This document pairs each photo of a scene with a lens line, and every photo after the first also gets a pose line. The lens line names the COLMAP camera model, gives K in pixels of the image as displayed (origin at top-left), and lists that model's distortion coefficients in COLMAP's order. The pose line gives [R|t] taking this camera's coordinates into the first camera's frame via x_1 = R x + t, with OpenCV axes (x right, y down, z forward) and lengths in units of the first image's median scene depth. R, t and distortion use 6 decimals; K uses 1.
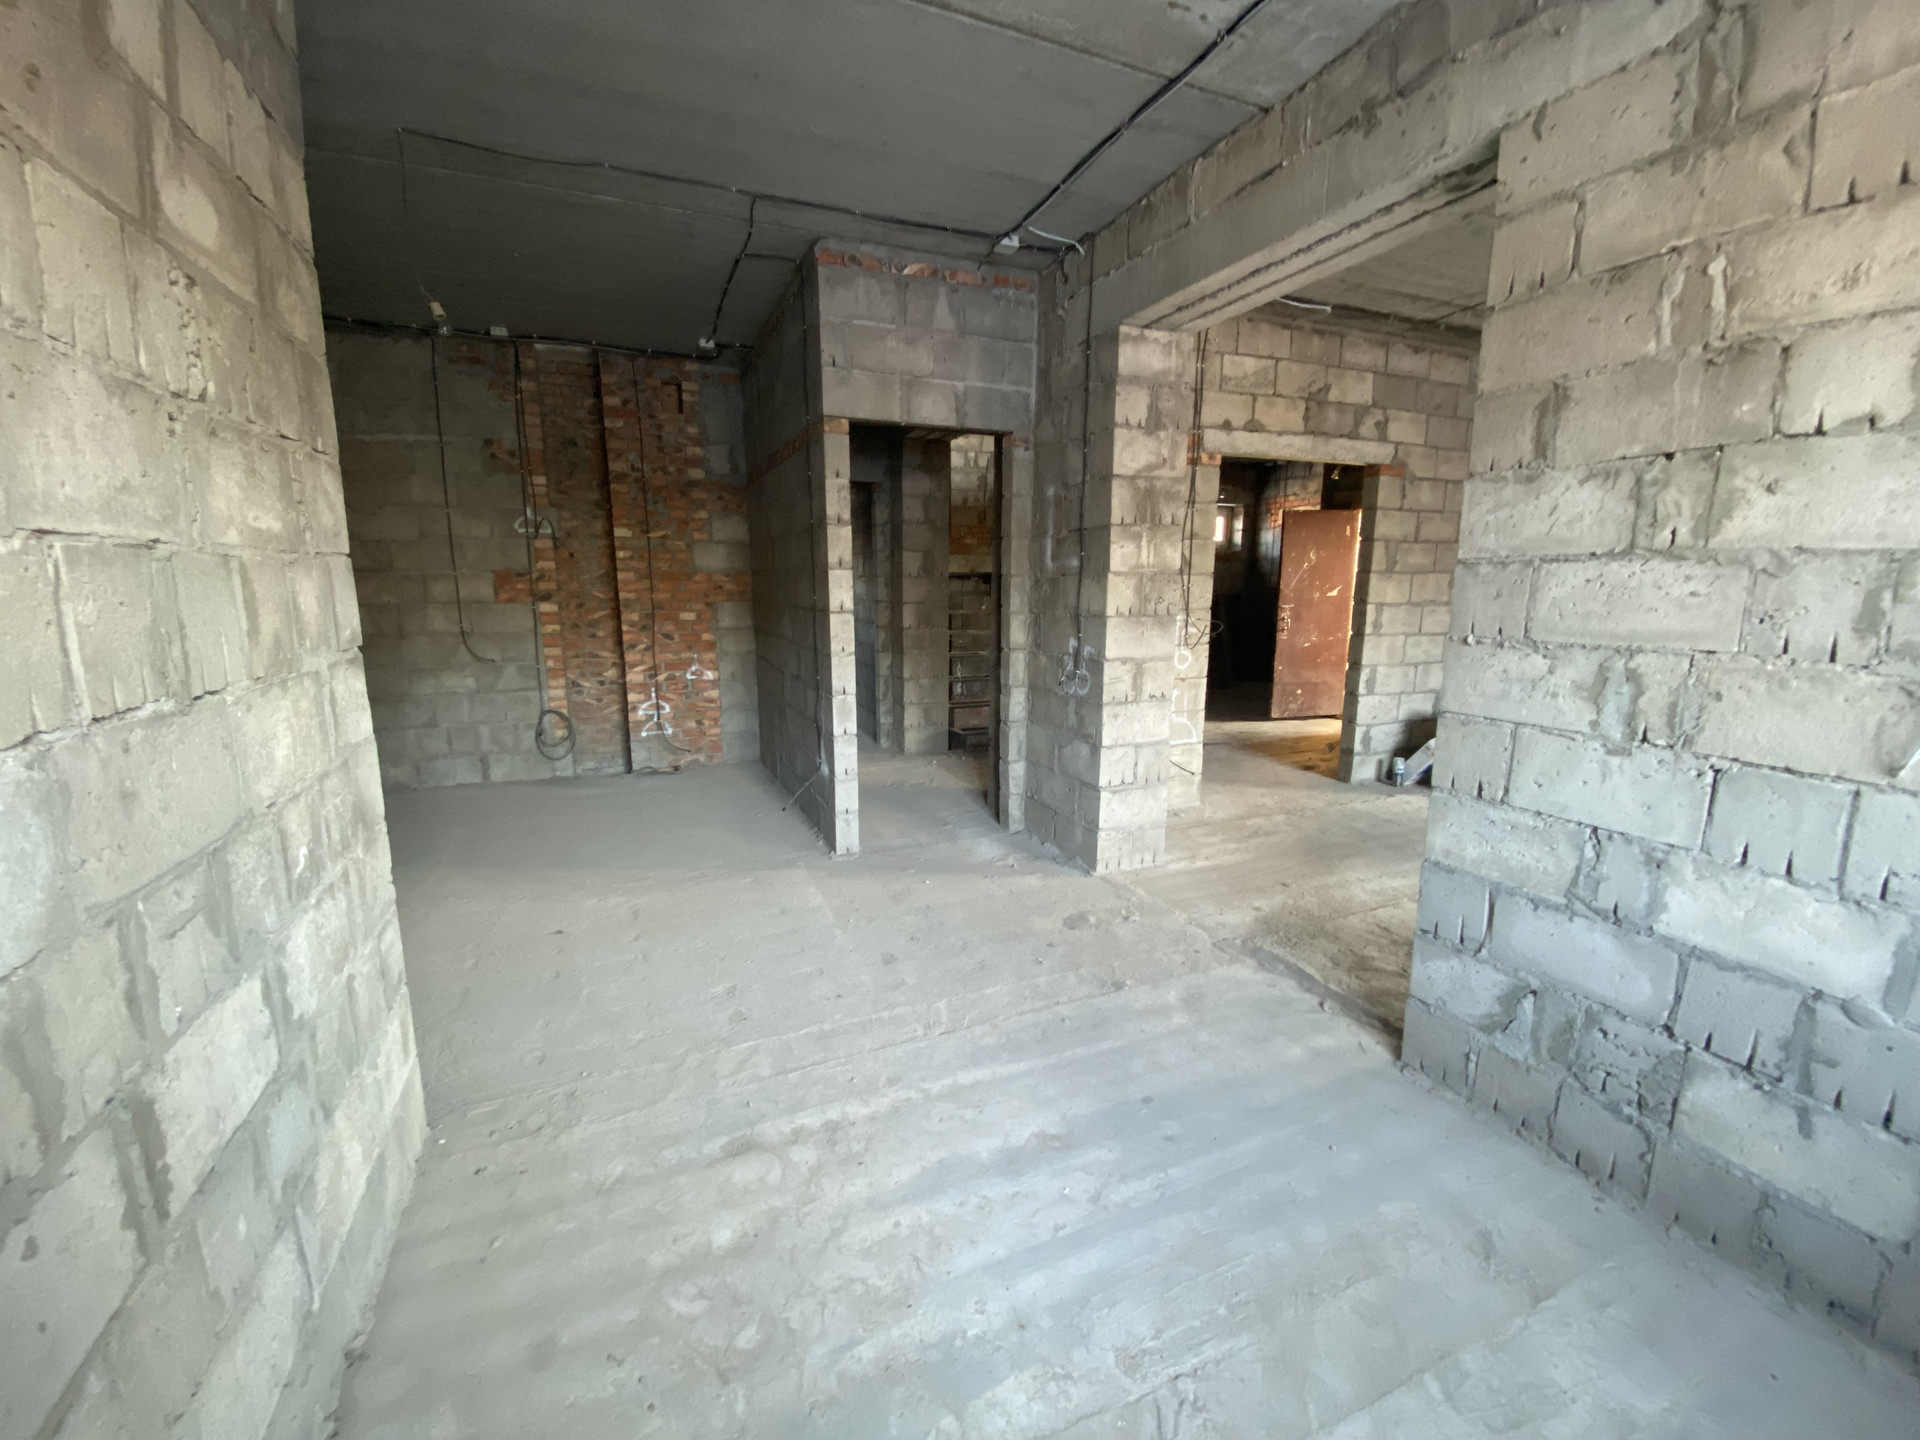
lens RADIAL K [[778.4, 0, 951.2], [0, 778.4, 716.9], [0, 0, 1]] dist [0.043854, -0.035051]
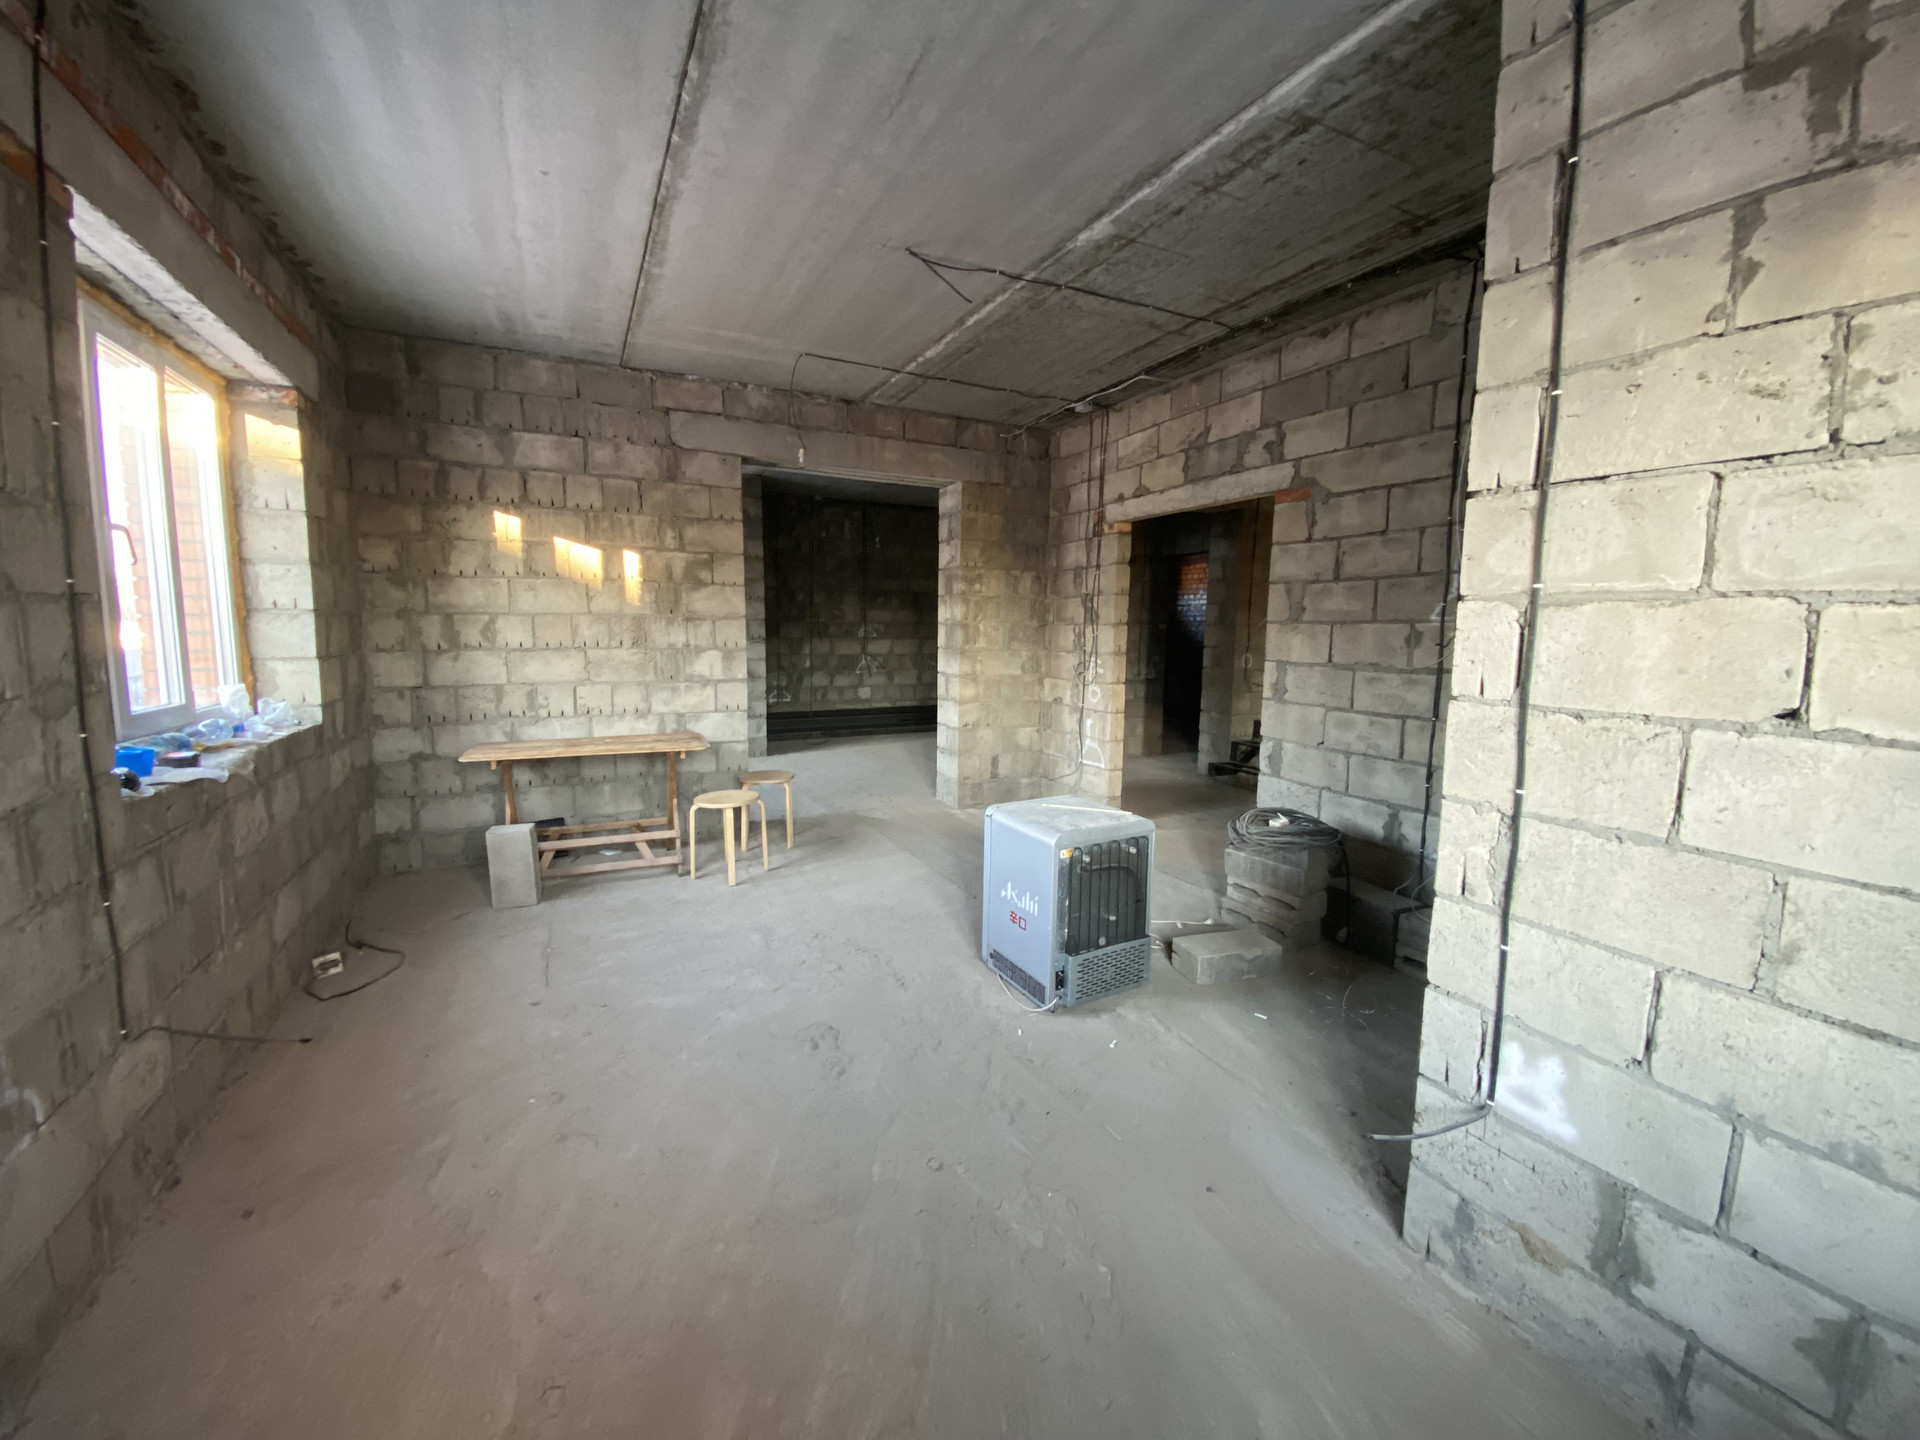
lens RADIAL K [[778.4, 0, 951.2], [0, 778.4, 716.9], [0, 0, 1]] dist [0.043854, -0.035051]
pose [[0.044951, 0.117851, -0.992013, 1.366417], [-0.175775, 0.978458, 0.108275, -0.121203], [0.983404, 0.169504, 0.064698, 0.657766]]
